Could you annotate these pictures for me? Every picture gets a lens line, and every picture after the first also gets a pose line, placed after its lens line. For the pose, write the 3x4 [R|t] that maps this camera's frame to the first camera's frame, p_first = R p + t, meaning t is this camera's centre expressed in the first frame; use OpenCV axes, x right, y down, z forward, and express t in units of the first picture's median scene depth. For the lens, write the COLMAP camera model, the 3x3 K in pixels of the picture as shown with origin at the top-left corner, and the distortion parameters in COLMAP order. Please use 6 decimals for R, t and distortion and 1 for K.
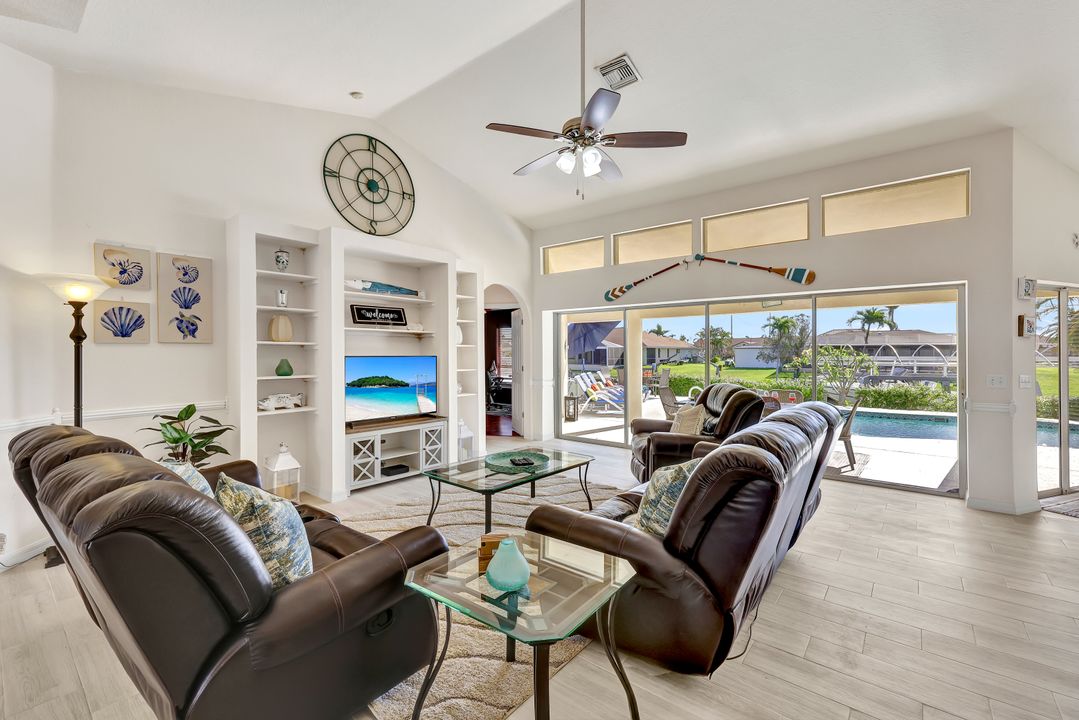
lens RADIAL K [[446.0, 0, 540.5], [0, 446.0, 352.1], [0, 0, 1]] dist [-0.001844, -0.000048]
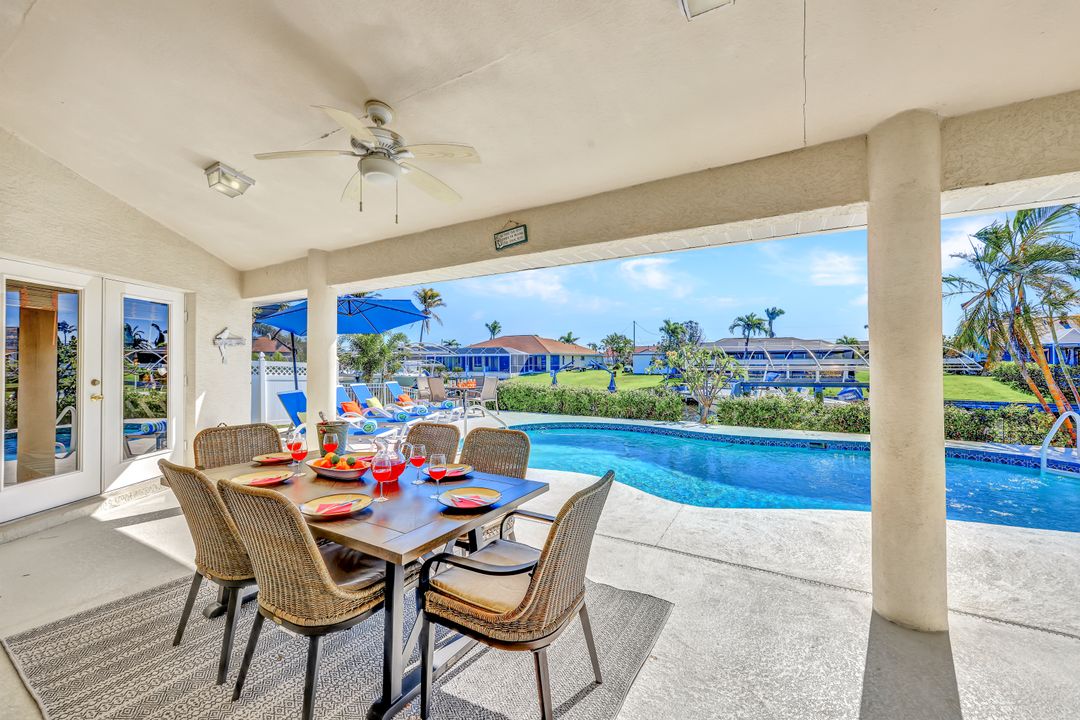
lens RADIAL K [[425.3, 0, 540.9], [0, 425.3, 353.8], [0, 0, 1]] dist [0.000543, 0.000021]
pose [[0.985640, -0.003656, 0.168818, 0.096029], [0.006278, 0.999868, -0.015003, 0.003431], [-0.168741, 0.015847, 0.985533, 0.111100]]
